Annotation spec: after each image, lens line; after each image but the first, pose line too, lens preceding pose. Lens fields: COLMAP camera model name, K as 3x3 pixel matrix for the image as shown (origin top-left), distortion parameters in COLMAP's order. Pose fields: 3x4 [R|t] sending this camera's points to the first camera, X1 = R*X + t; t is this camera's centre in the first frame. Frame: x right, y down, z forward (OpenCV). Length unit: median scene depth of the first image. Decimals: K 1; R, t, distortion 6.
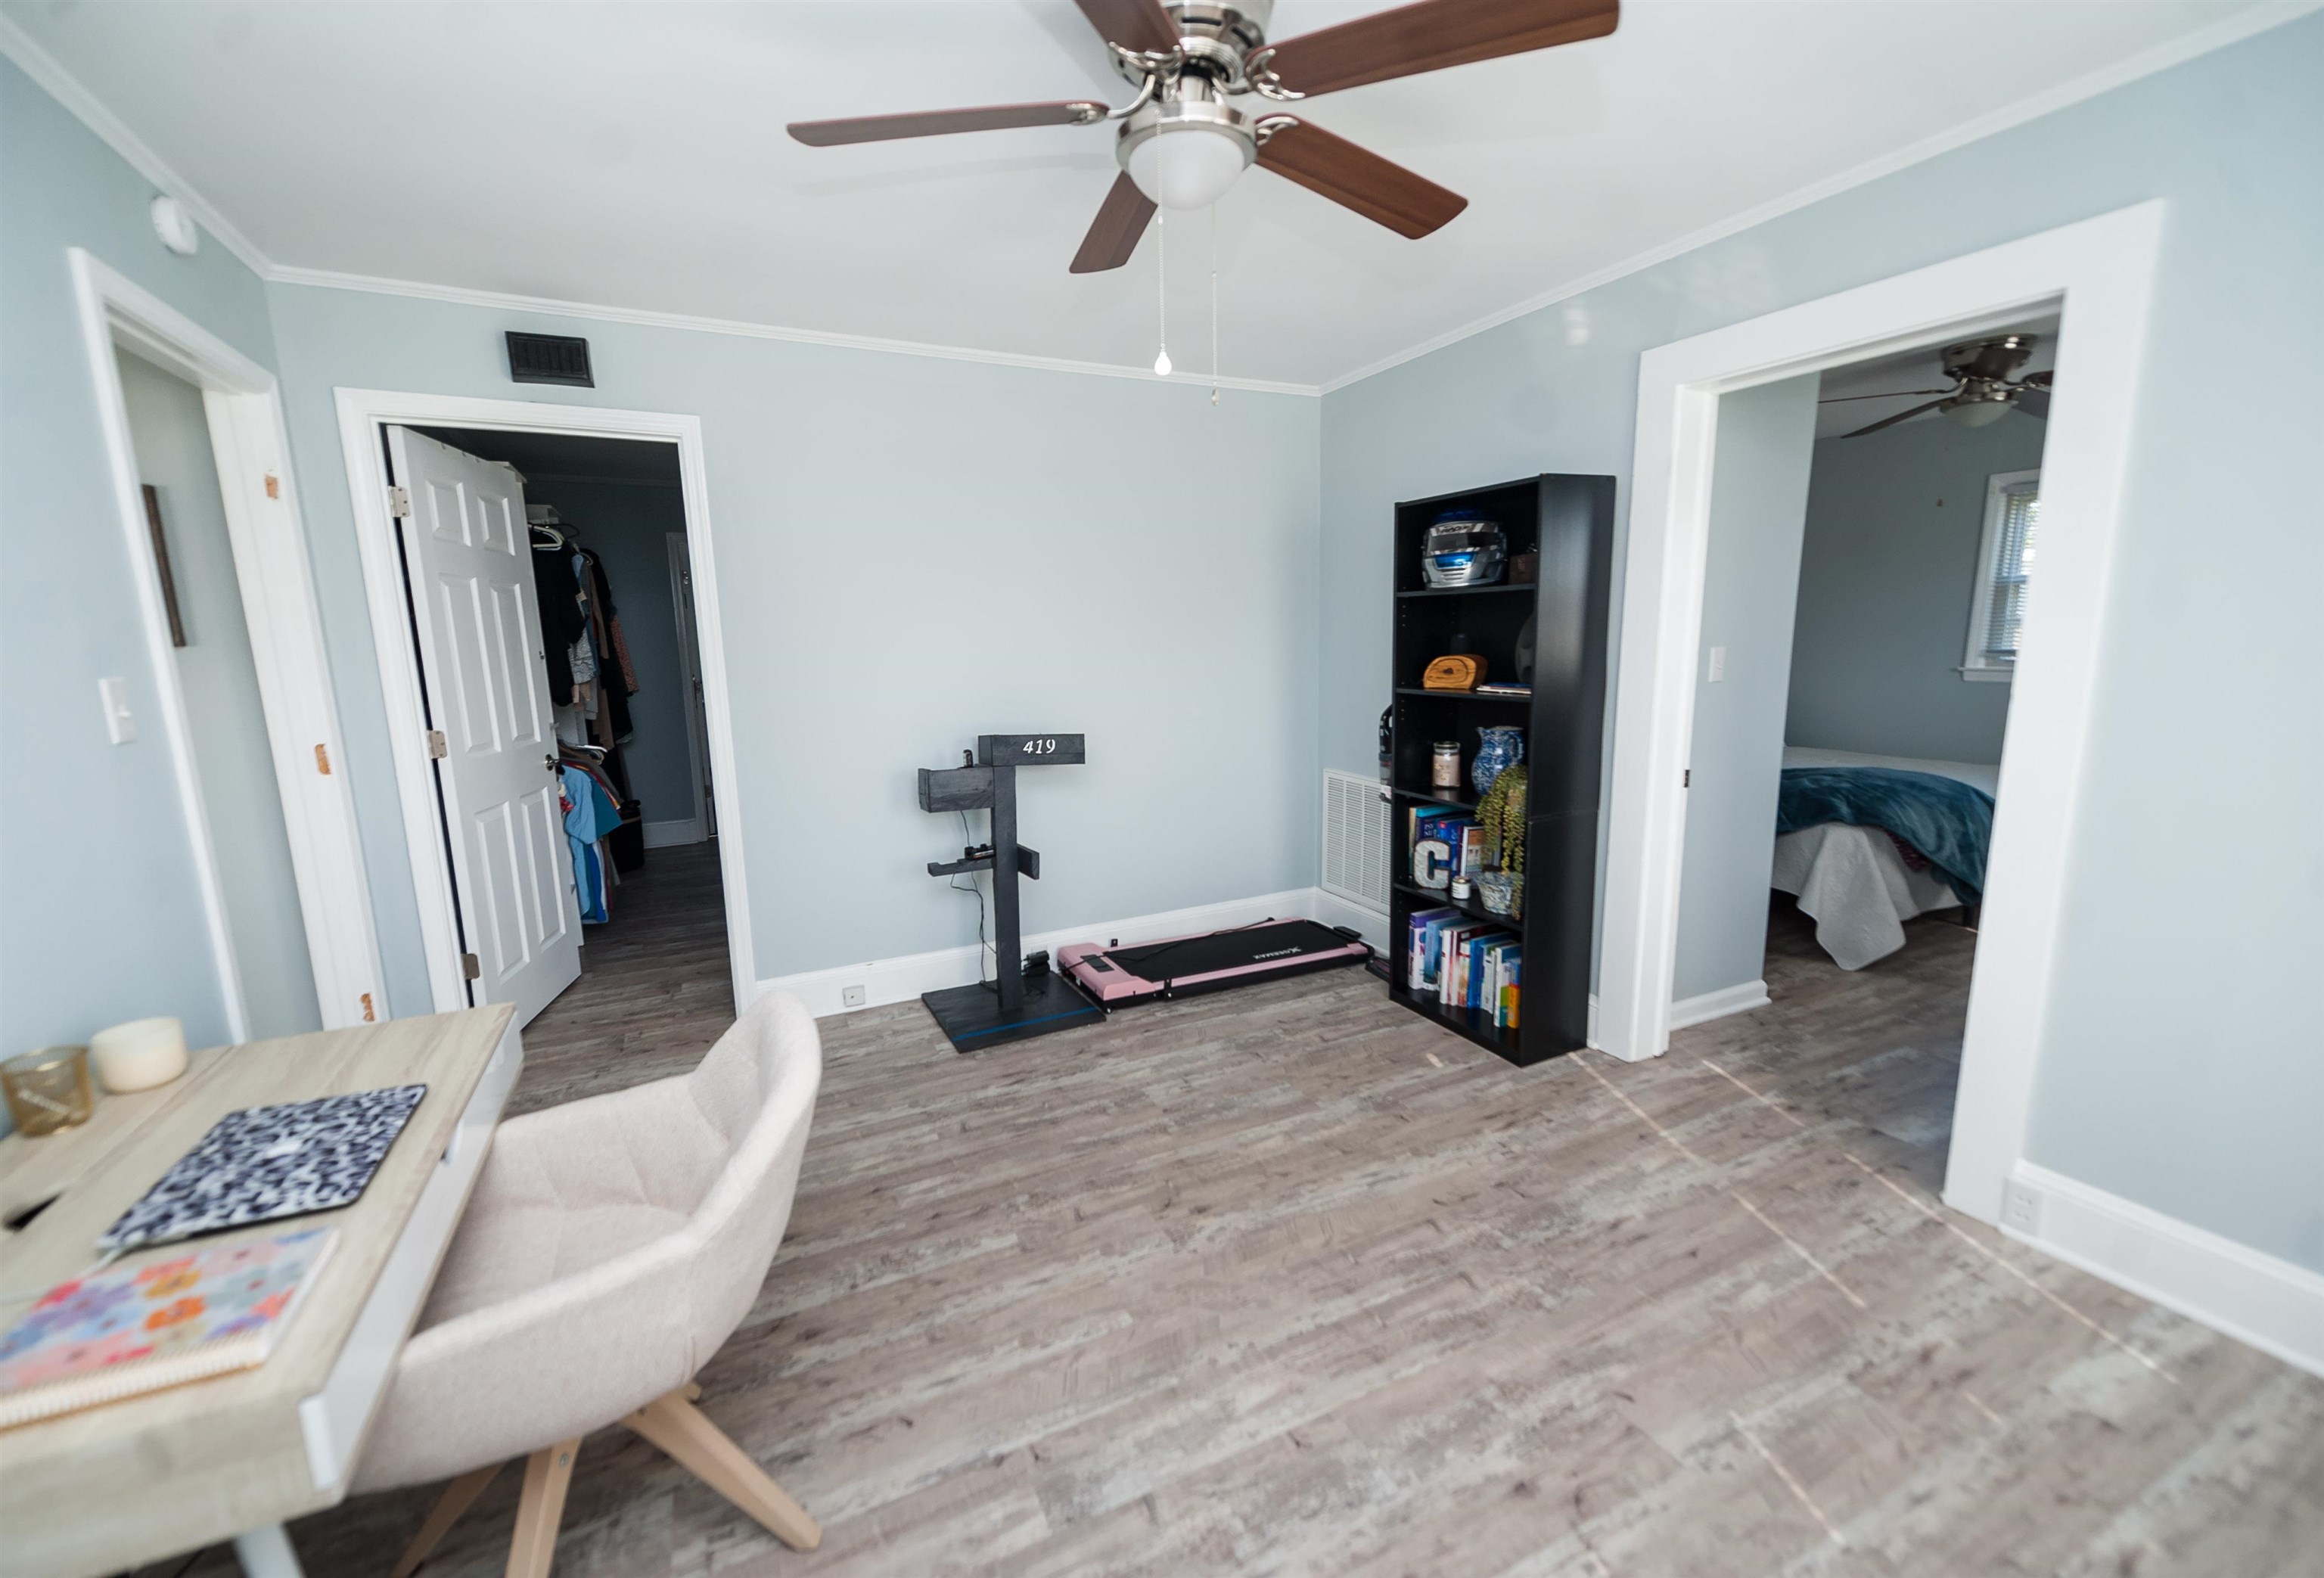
lens RADIAL K [[951.8, 0, 1174.6], [0, 951.8, 802.7], [0, 0, 1]] dist [0.018666, -0.009760]
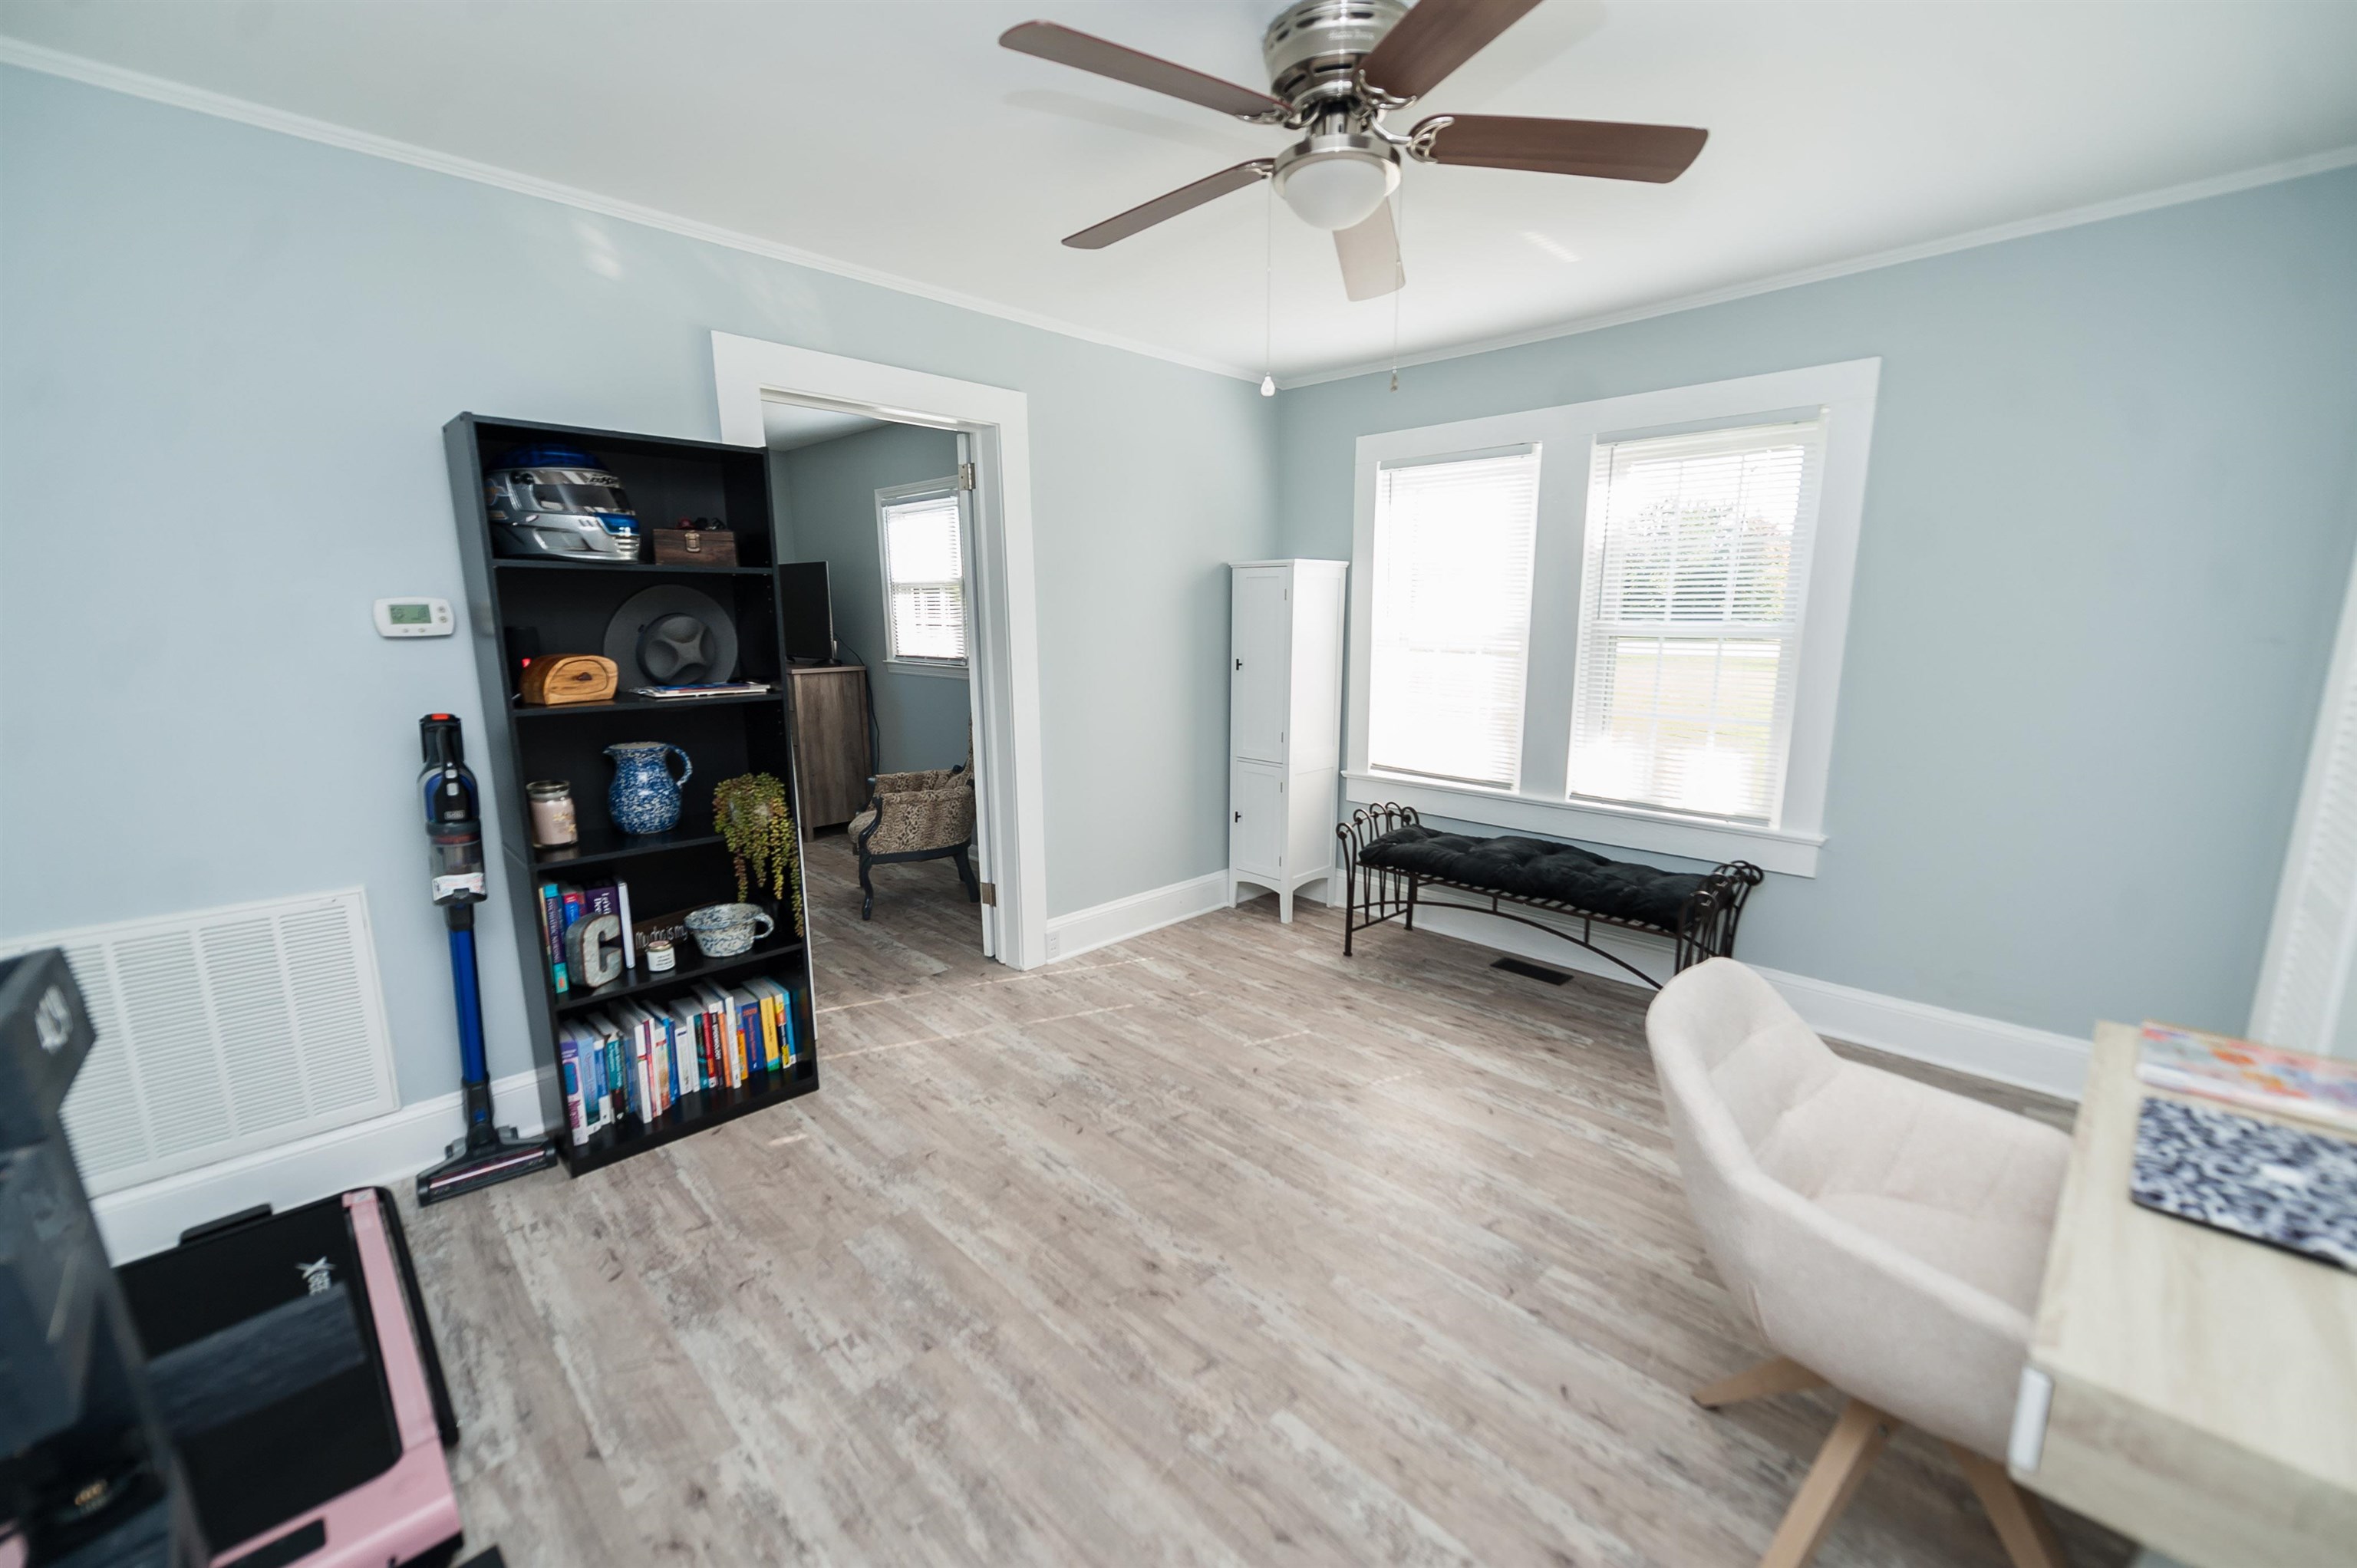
lens RADIAL K [[924.6, 0, 1182.7], [0, 924.6, 789.8], [0, 0, 1]] dist [0.017420, -0.006781]
pose [[-0.309832, -0.159569, 0.937306, -0.711585], [0.180266, 0.958077, 0.222693, -0.181422], [-0.933546, 0.237962, -0.268078, 1.089644]]
